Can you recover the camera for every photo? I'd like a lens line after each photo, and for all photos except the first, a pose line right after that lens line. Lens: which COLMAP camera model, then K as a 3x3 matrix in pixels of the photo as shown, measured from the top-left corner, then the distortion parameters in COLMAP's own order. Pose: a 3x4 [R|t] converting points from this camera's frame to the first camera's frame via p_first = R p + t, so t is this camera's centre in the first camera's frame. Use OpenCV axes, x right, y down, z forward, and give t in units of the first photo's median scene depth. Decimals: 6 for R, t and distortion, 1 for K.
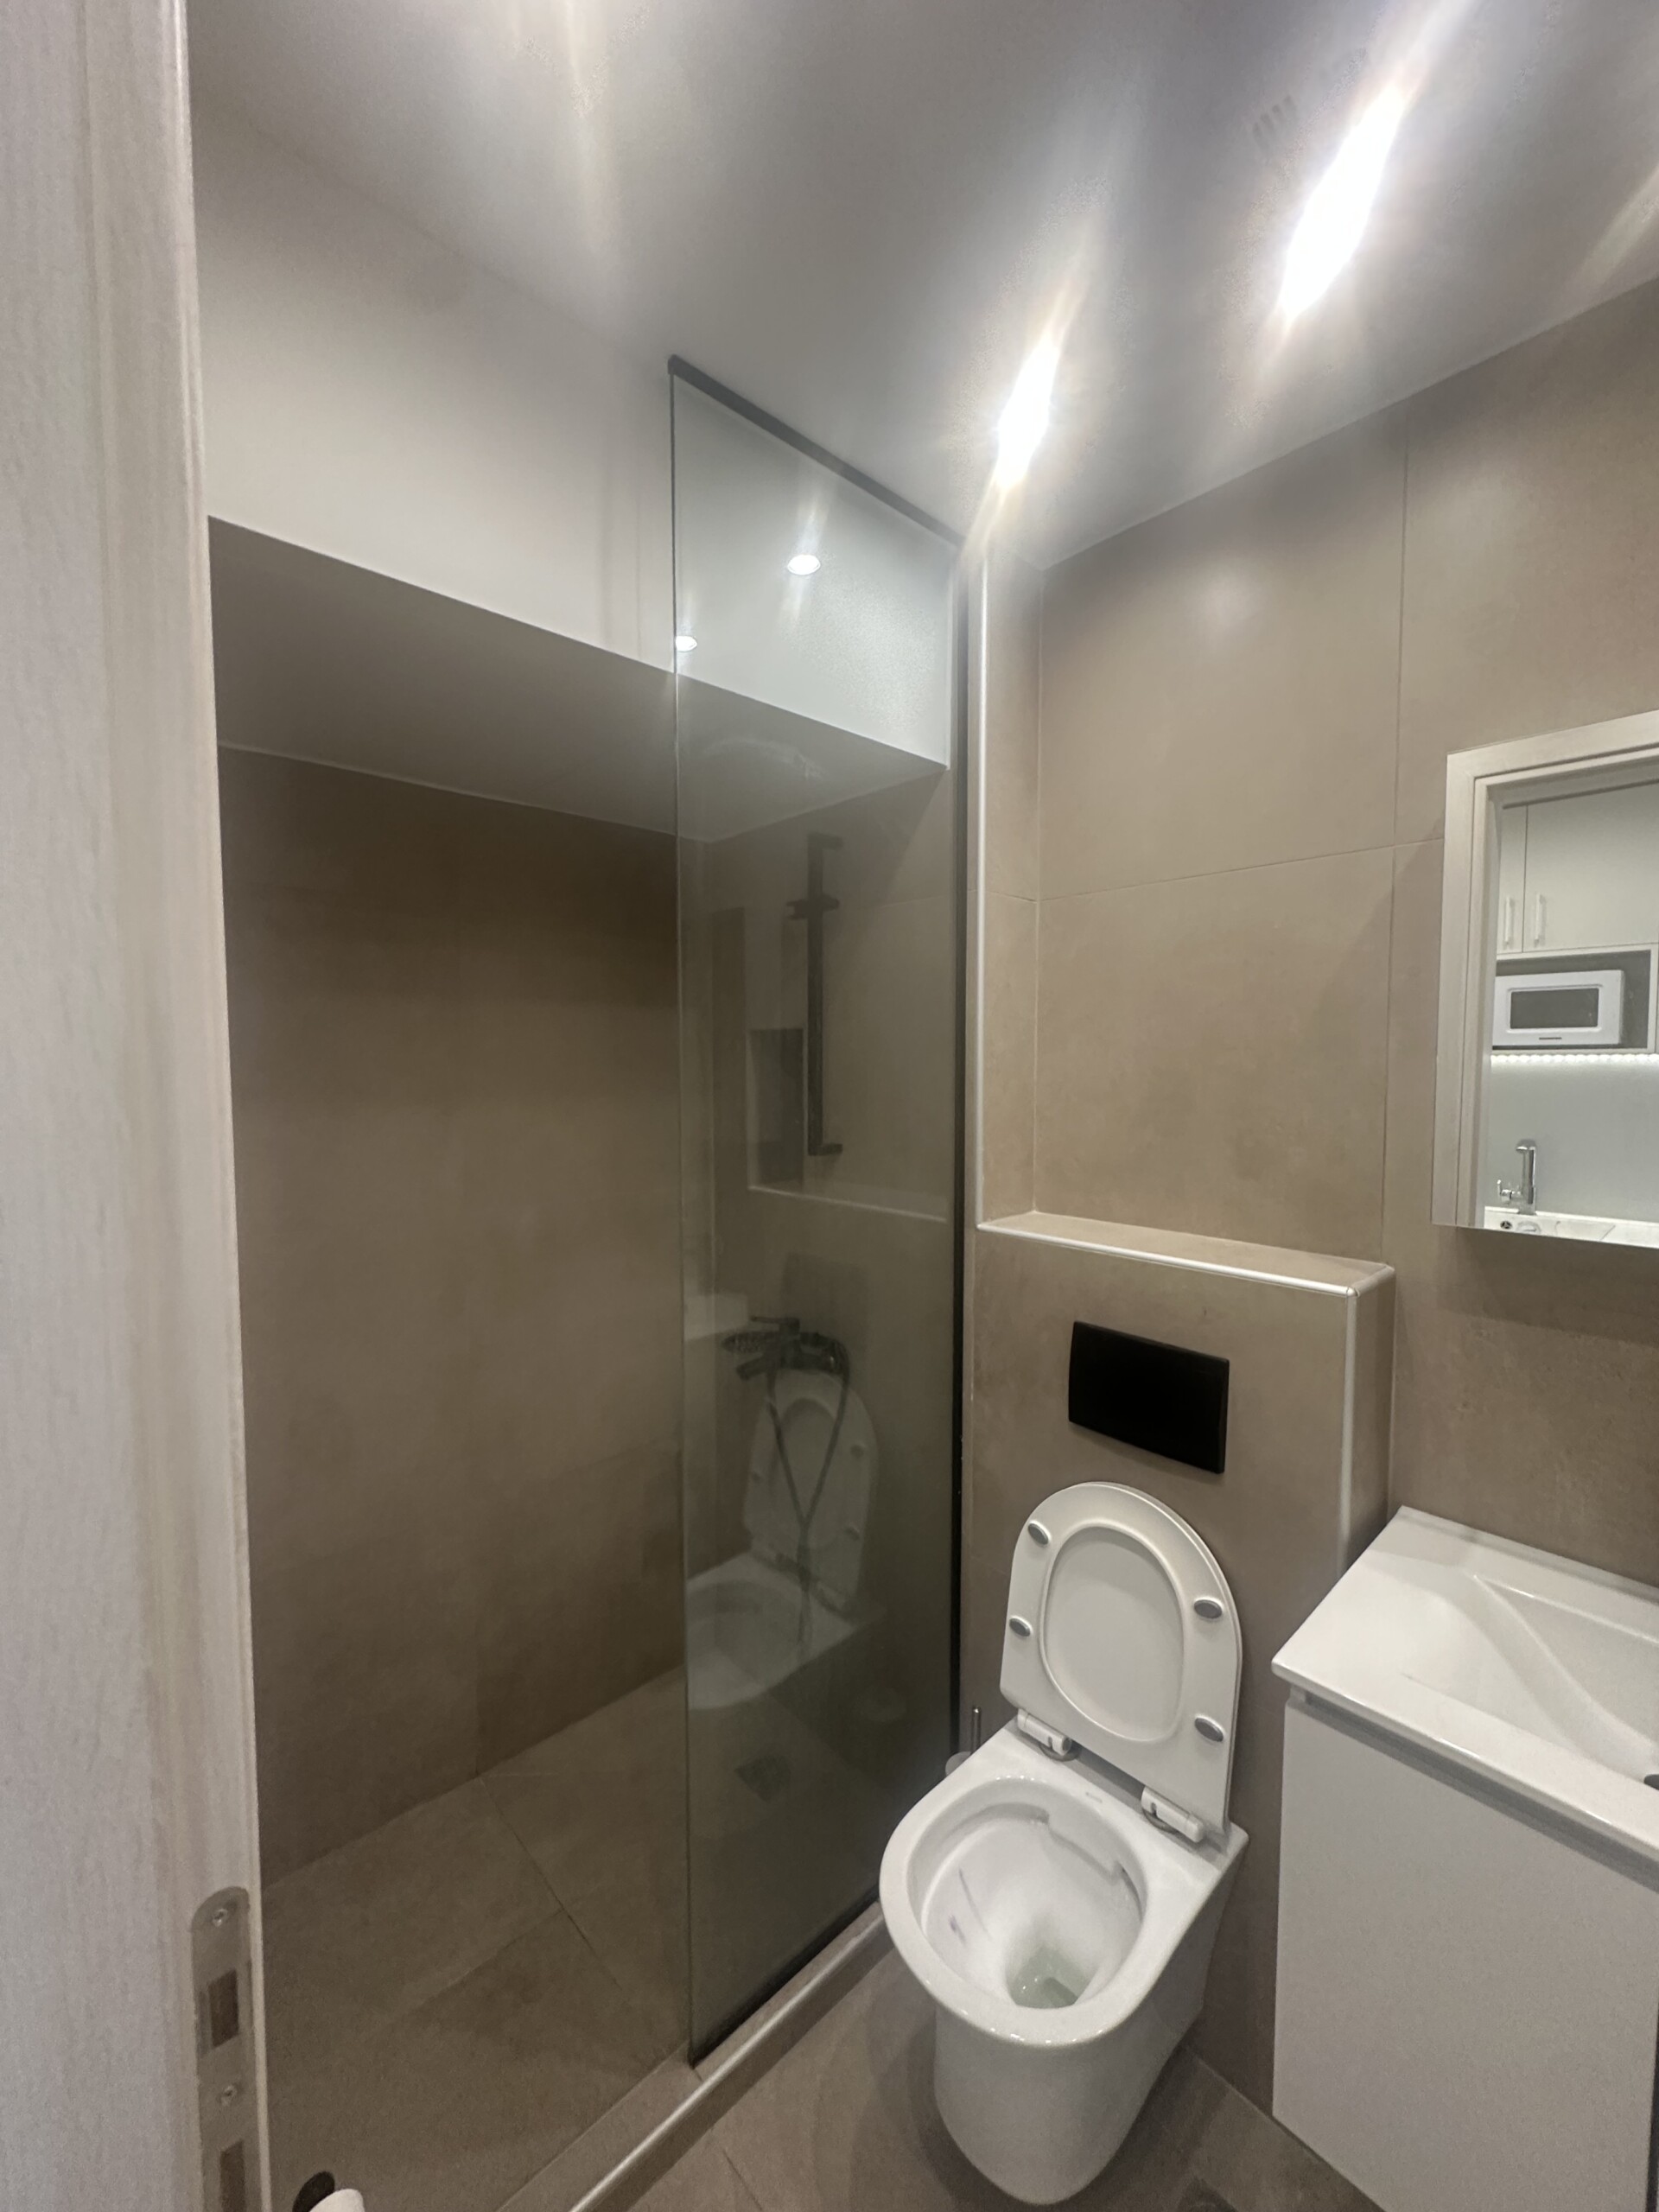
lens RADIAL K [[890.8, 0, 829.5], [0, 890.8, 1106.0], [0, 0, 1]] dist [0.000763, 0.000093]
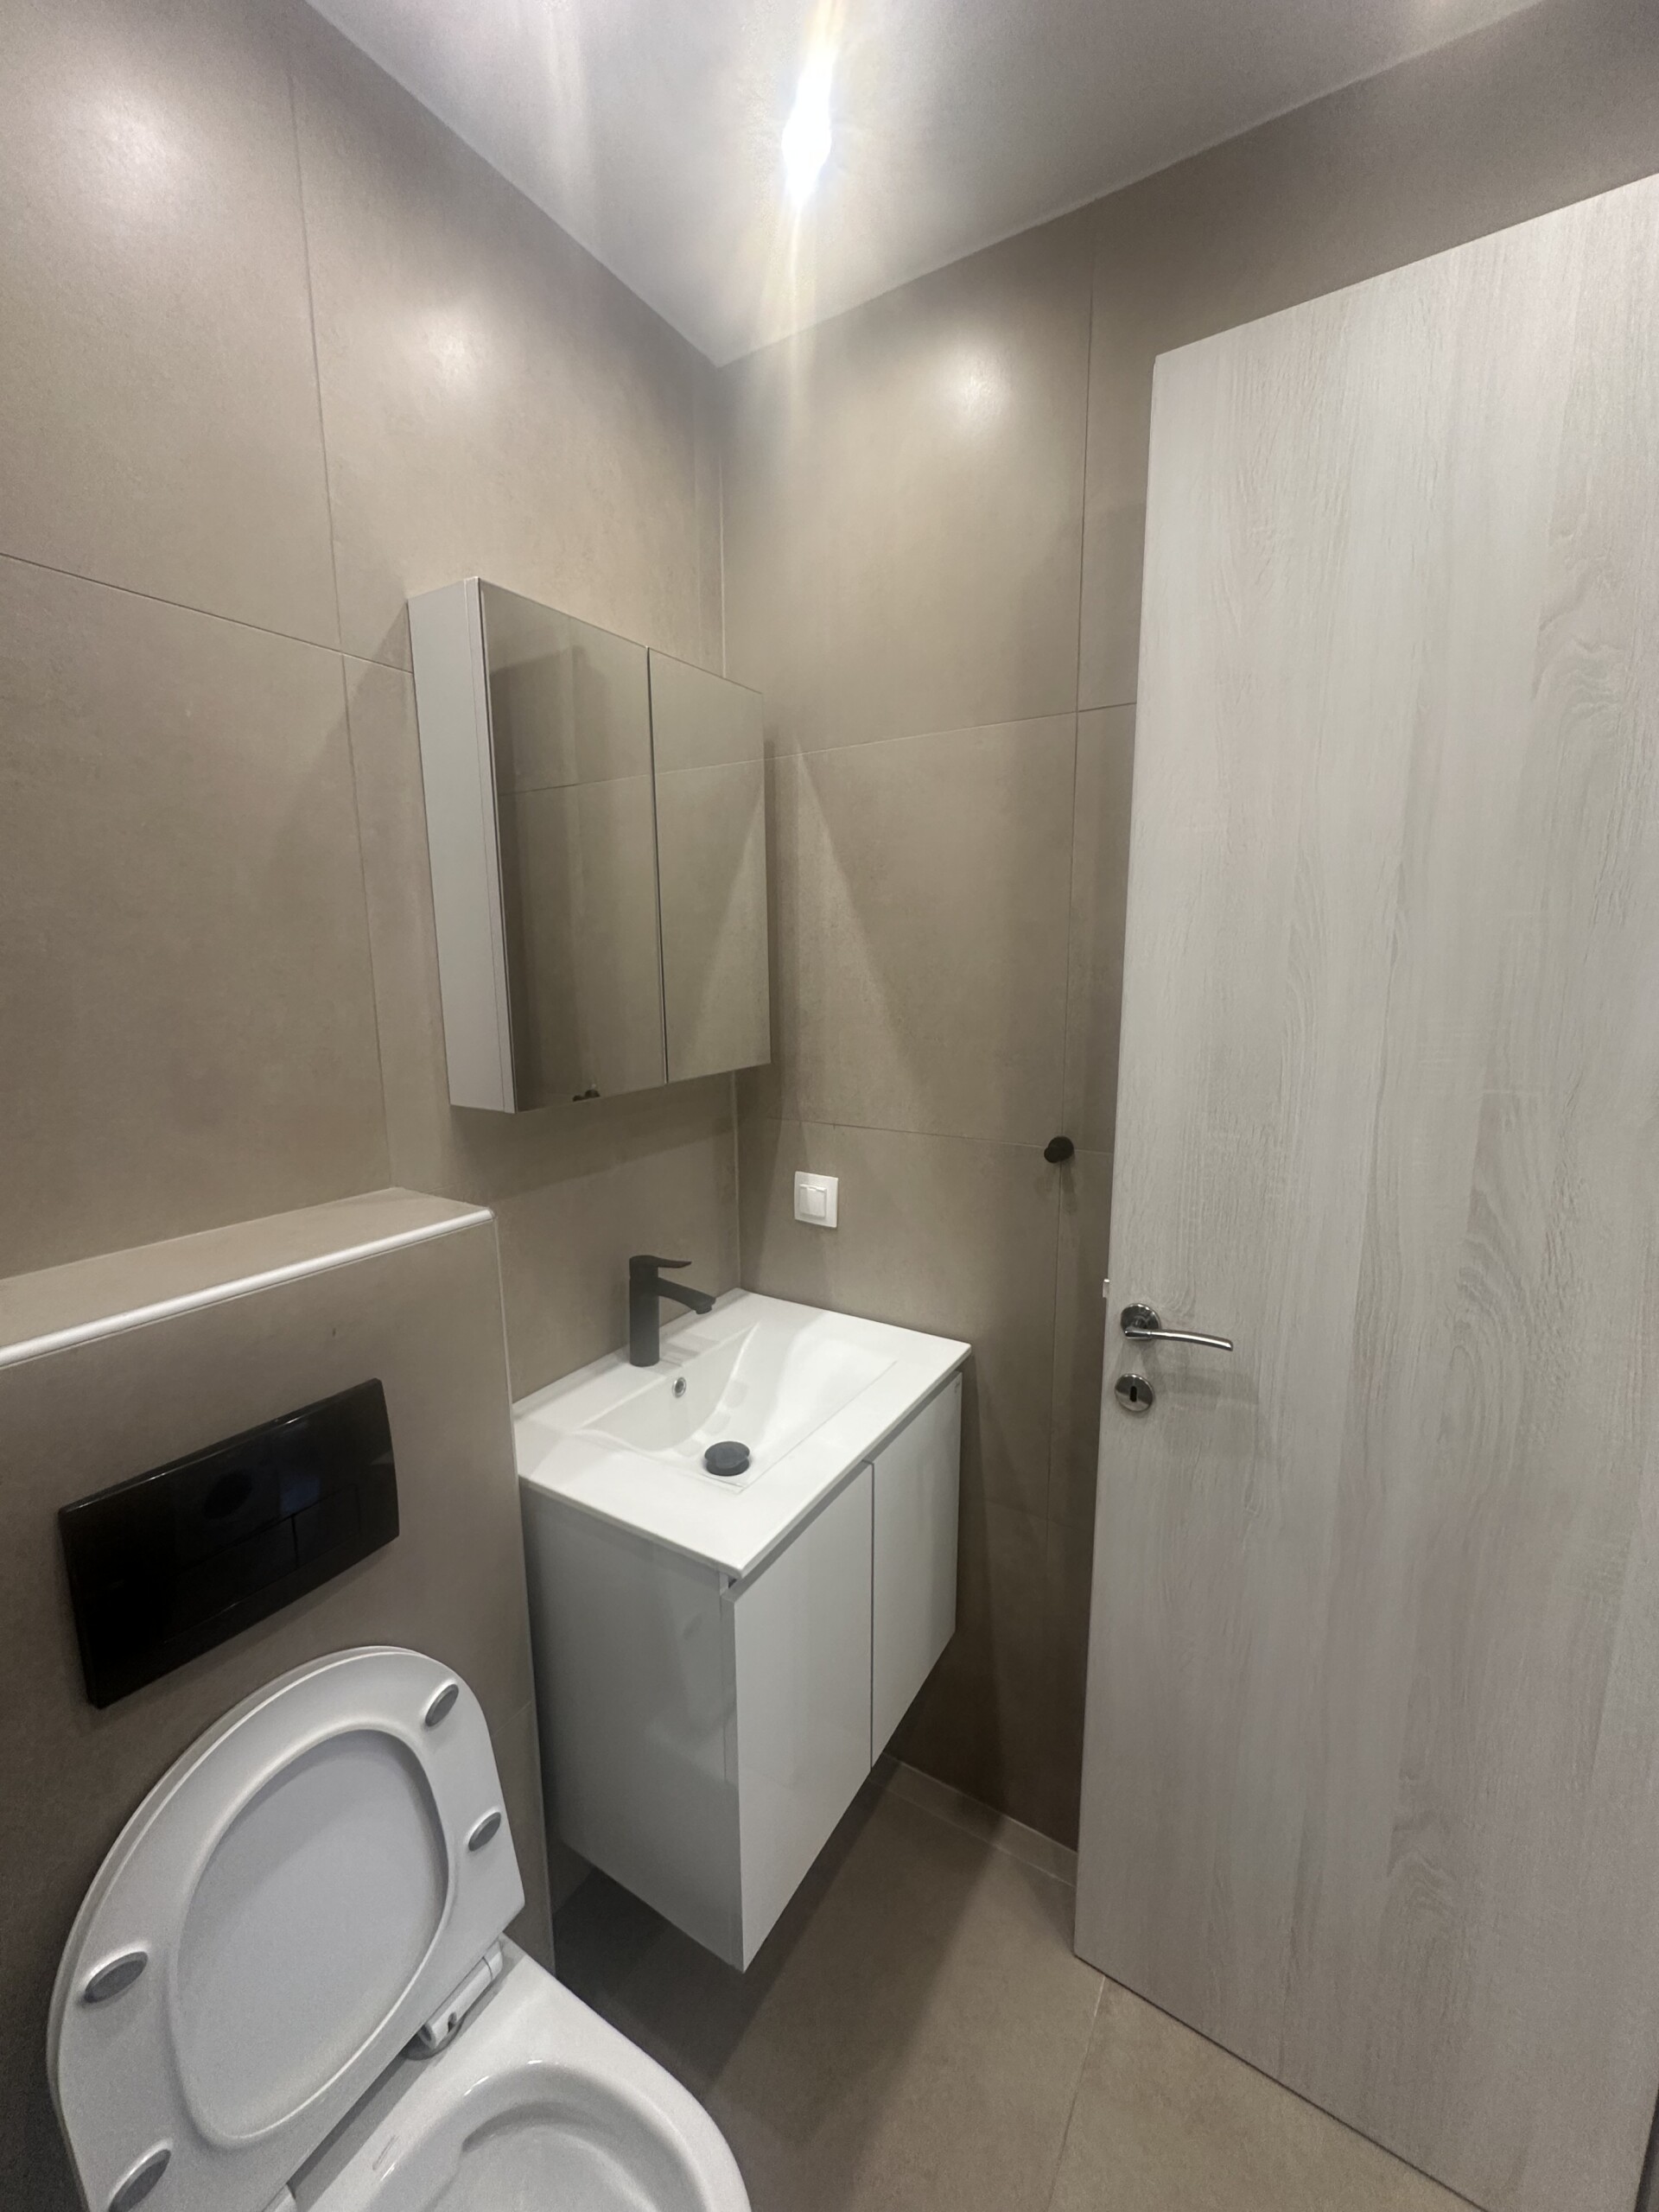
lens RADIAL K [[890.8, 0, 829.5], [0, 890.8, 1106.0], [0, 0, 1]] dist [0.000763, 0.000093]
pose [[-0.270835, -0.164247, 0.948510, -0.269570], [0.058855, 0.980667, 0.186621, -0.029190], [-0.960825, 0.106368, -0.255932, 0.837122]]
